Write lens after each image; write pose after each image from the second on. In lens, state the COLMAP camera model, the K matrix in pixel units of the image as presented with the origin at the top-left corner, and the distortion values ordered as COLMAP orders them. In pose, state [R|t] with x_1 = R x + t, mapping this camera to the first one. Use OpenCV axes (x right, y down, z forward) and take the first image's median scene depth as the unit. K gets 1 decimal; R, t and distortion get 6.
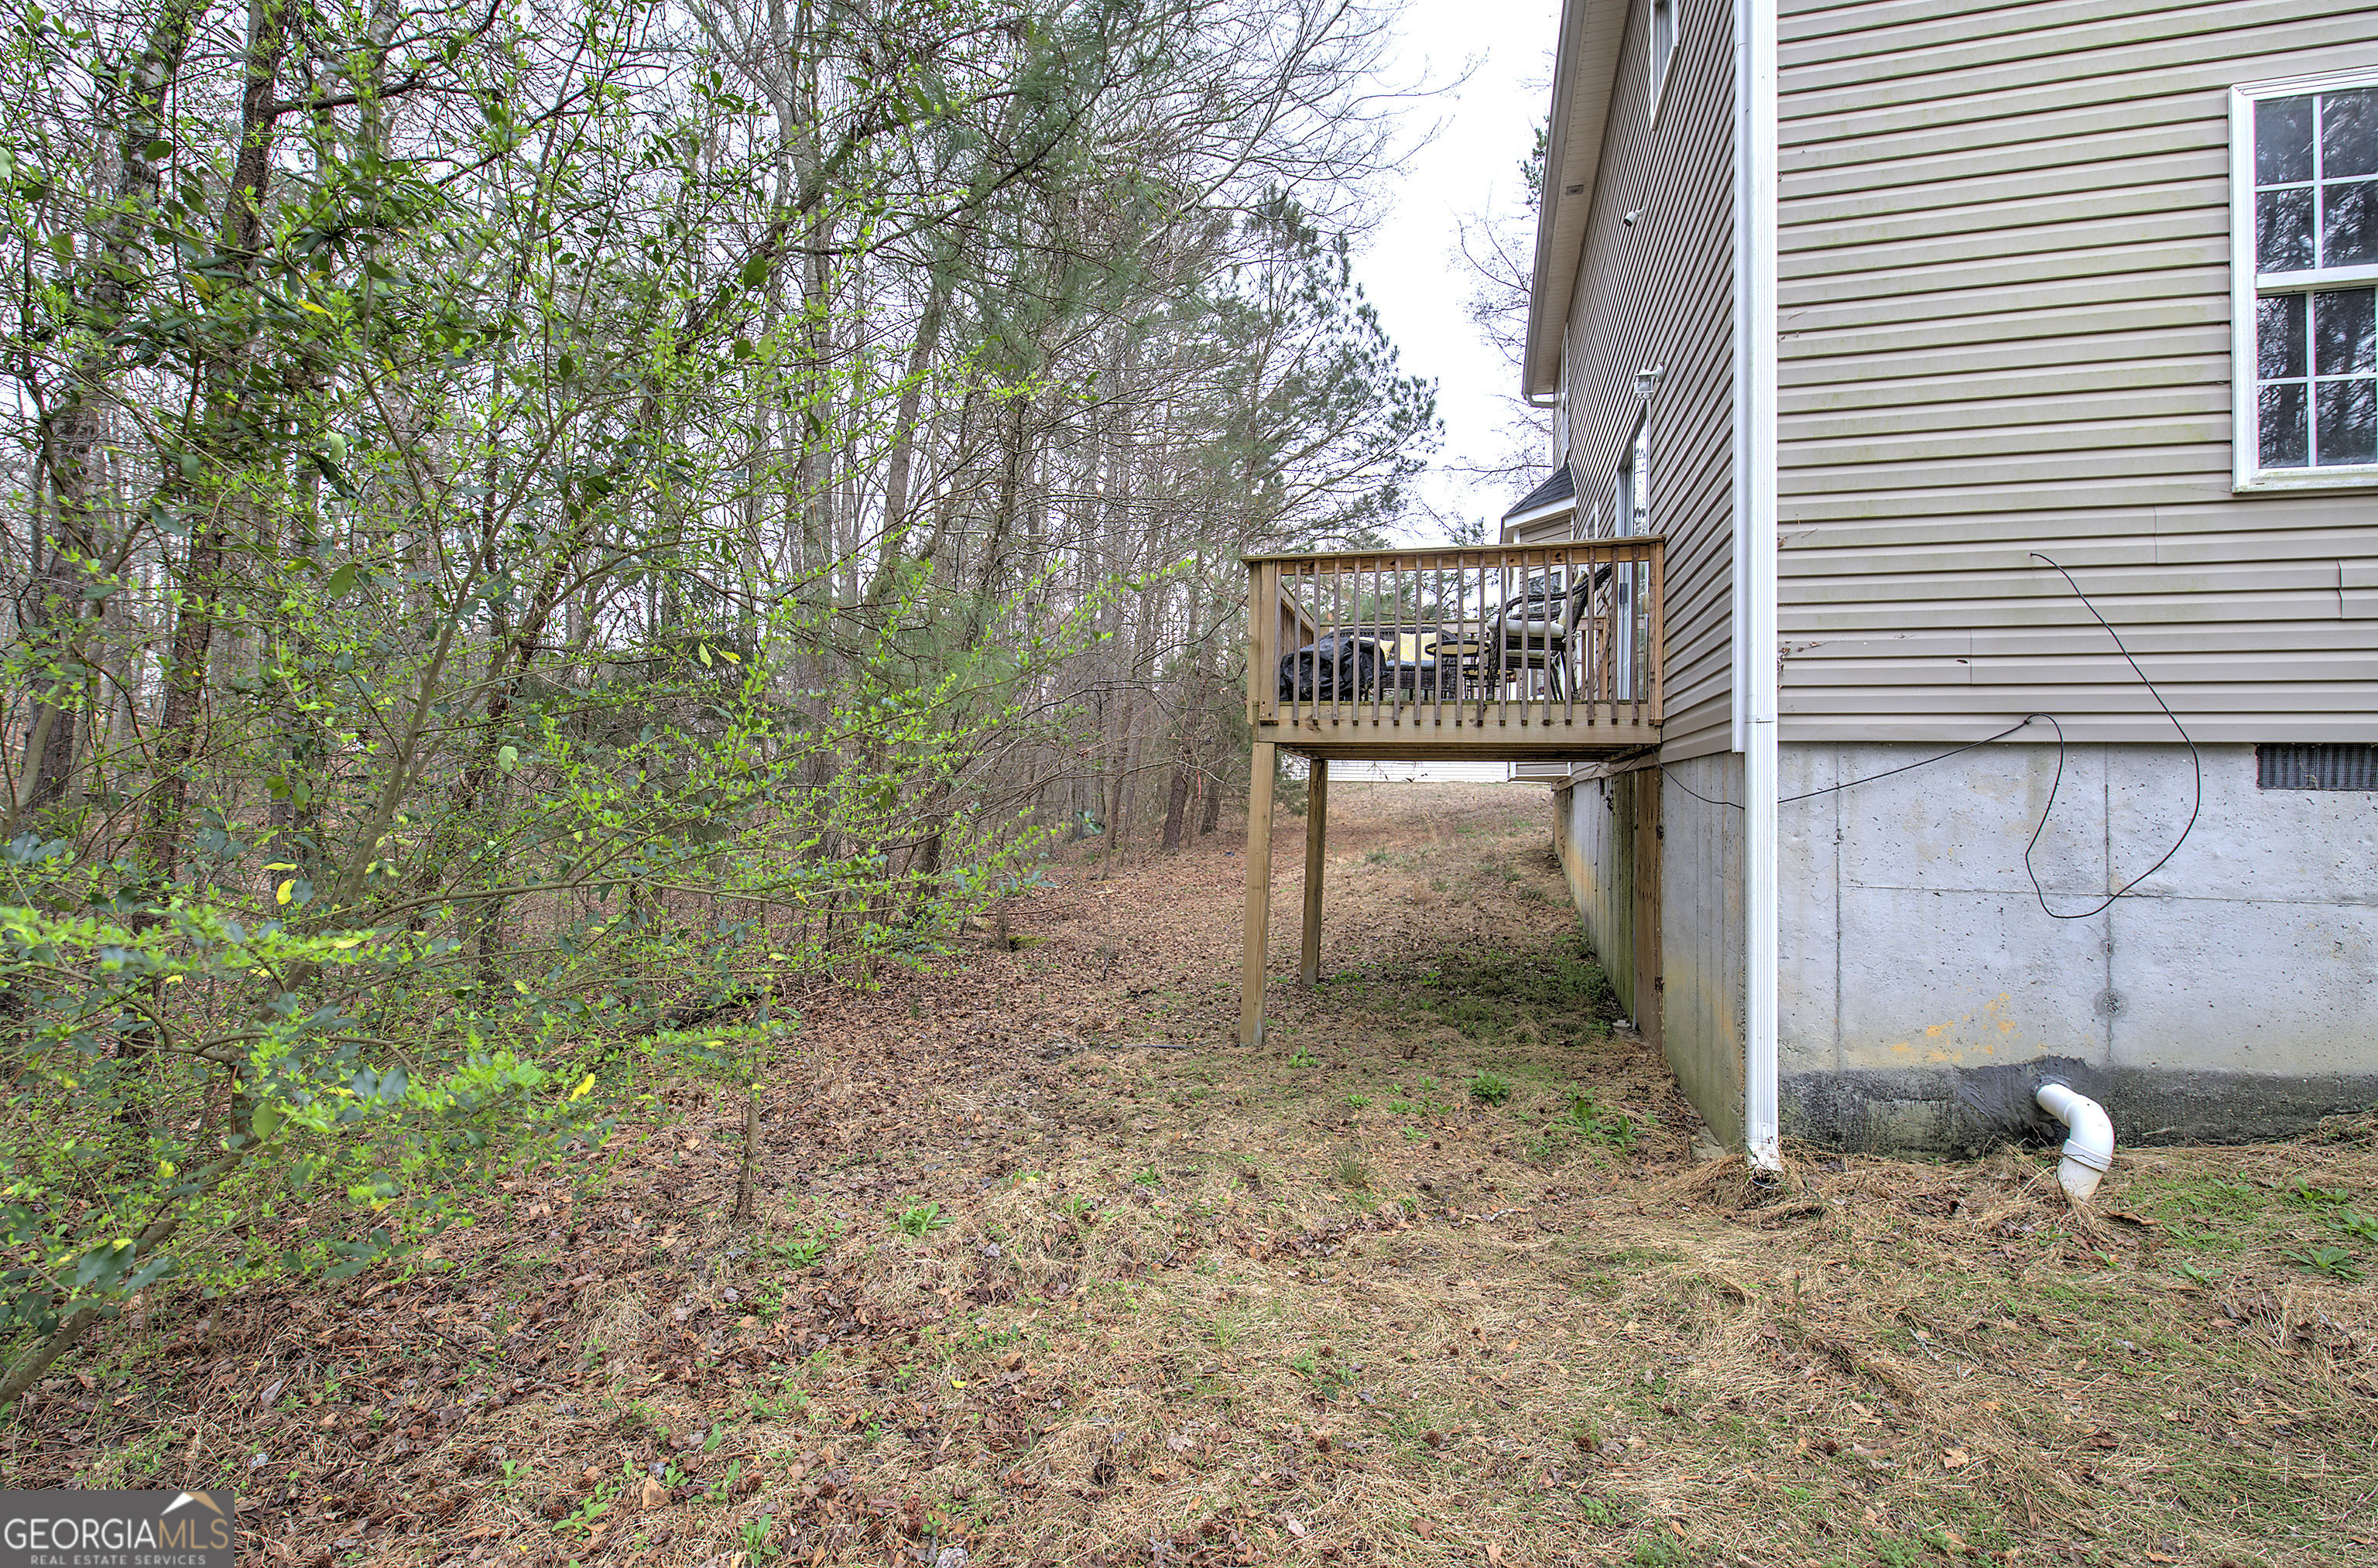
lens RADIAL K [[1010.2, 0, 1203.2], [0, 1010.2, 774.4], [0, 0, 1]] dist [-0.004454, 0.001444]
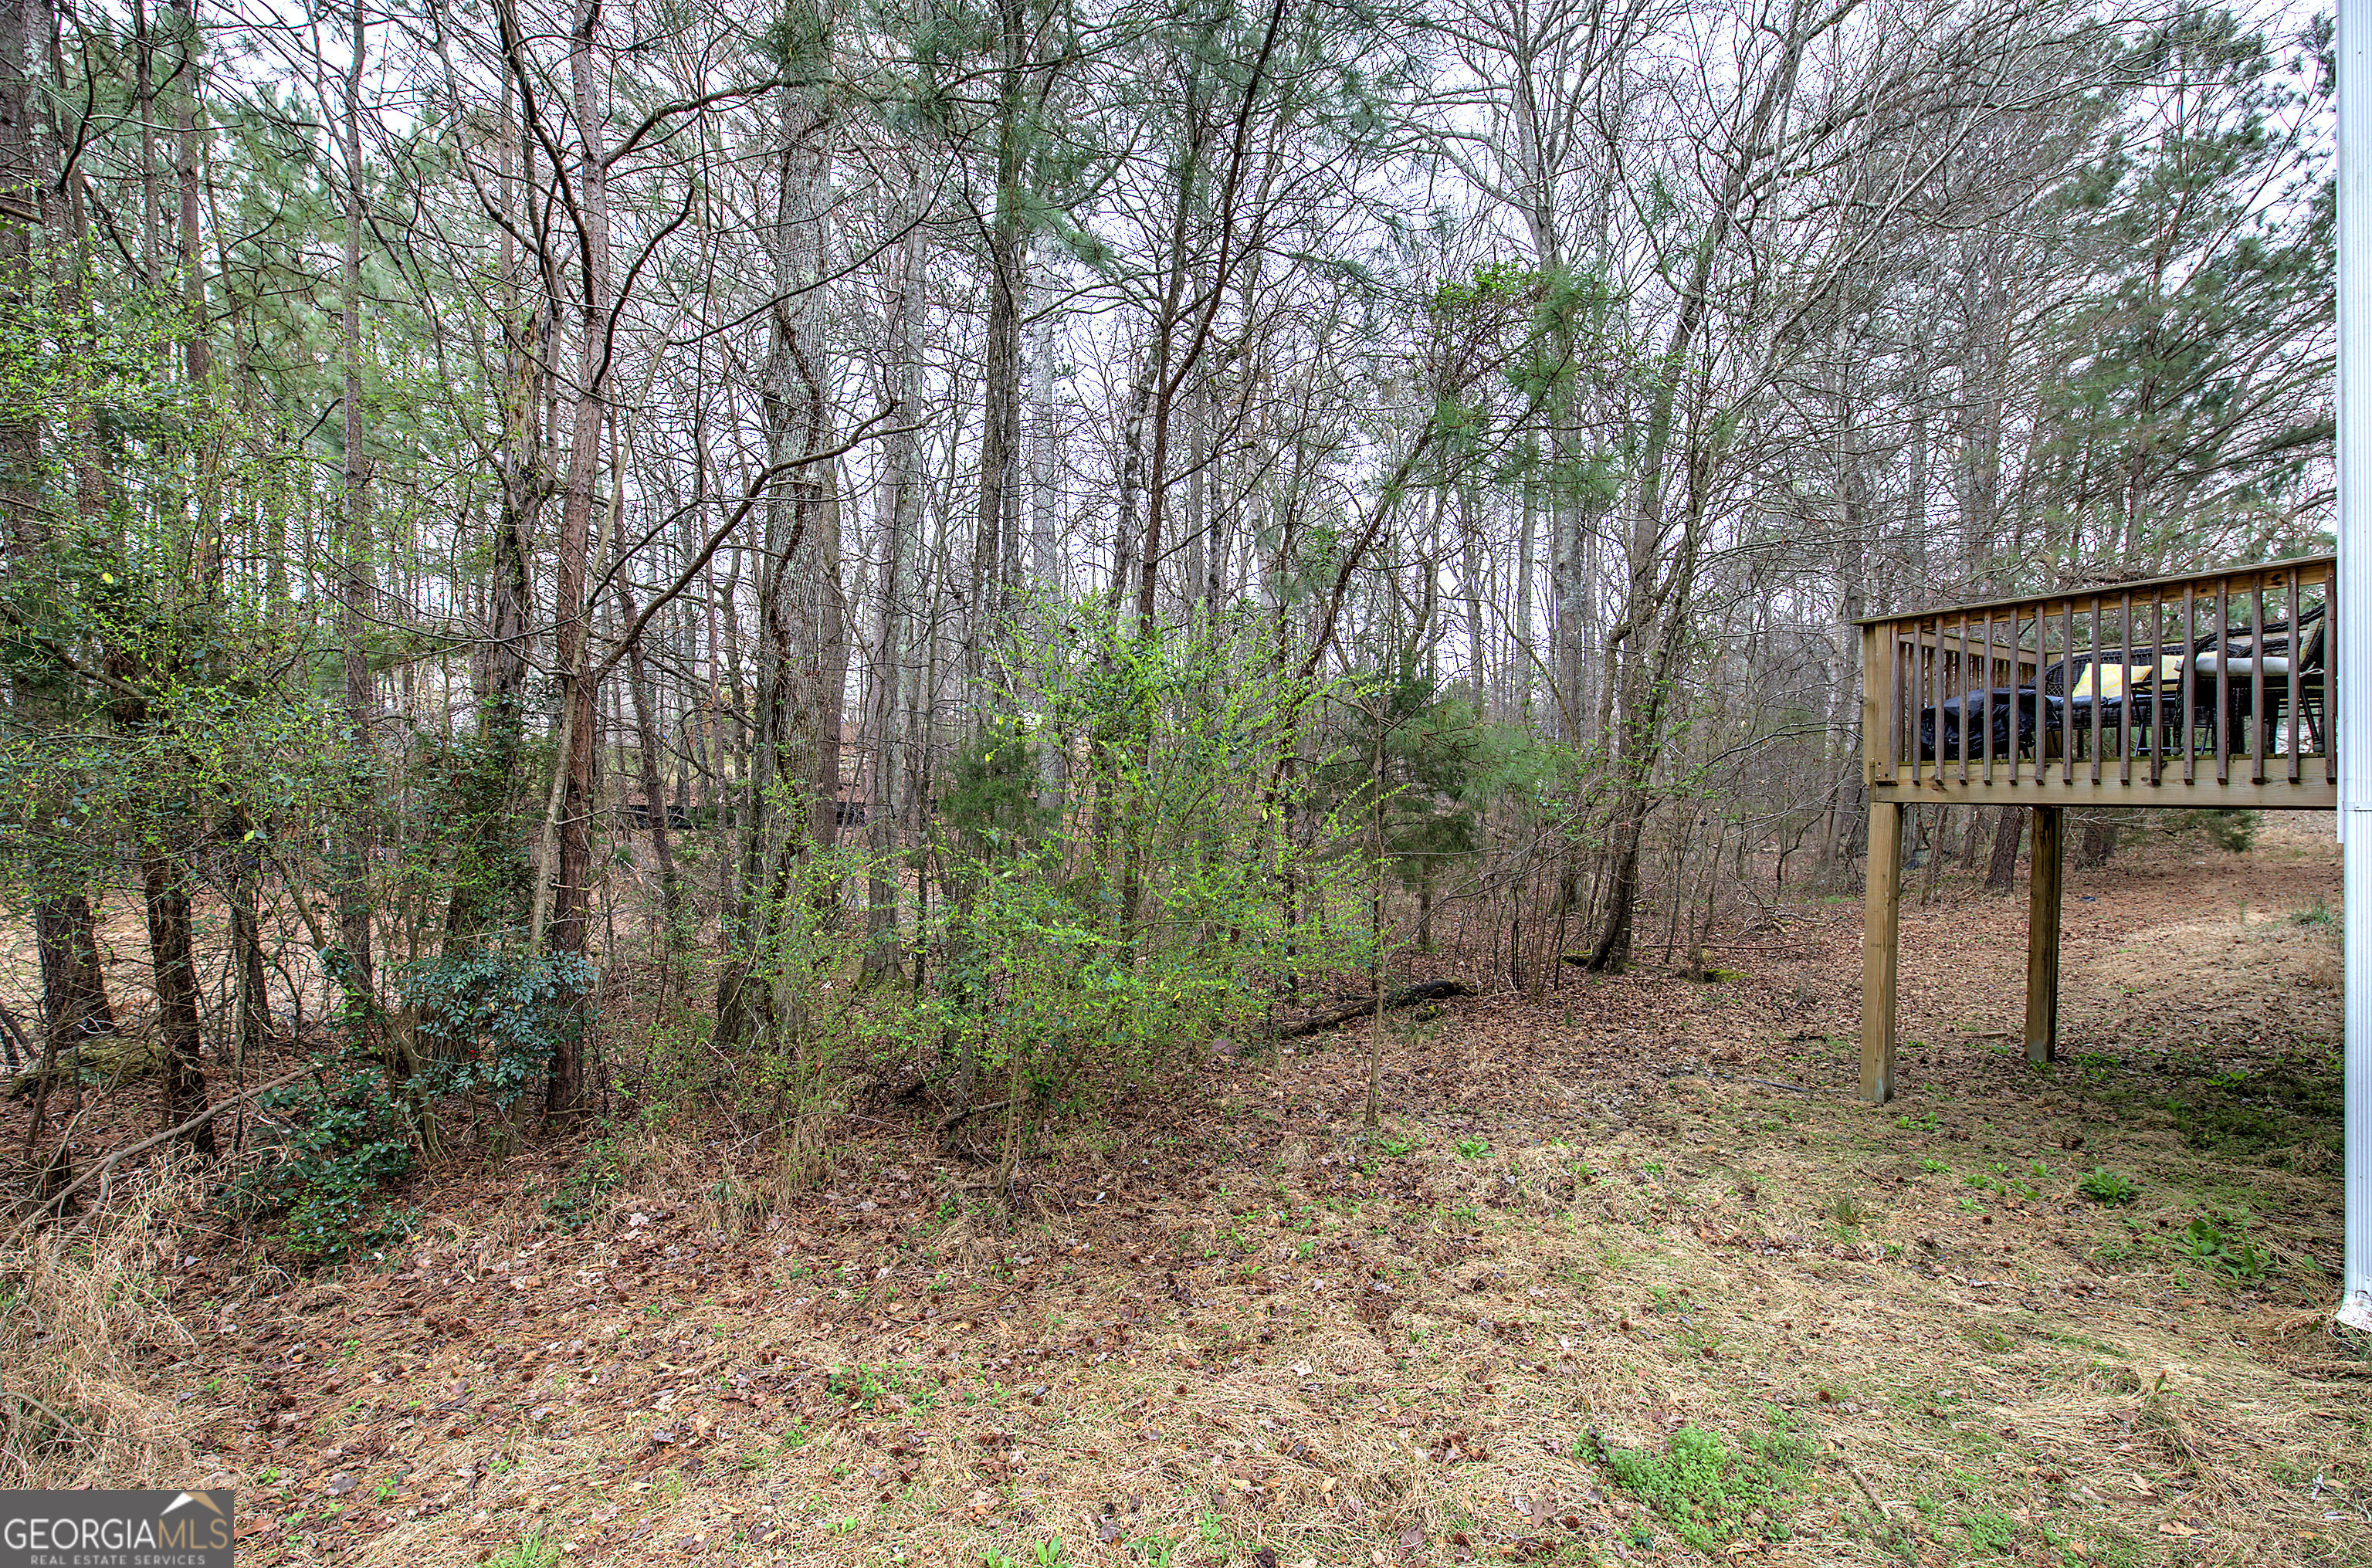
lens RADIAL K [[1007.7, 0, 1192.1], [0, 1007.7, 788.2], [0, 0, 1]] dist [-0.004454, 0.001444]
pose [[0.706221, -0.014881, -0.707835, 0.433159], [0.016683, 0.999851, -0.004376, -0.080582], [0.707795, -0.008718, 0.706364, -0.296954]]
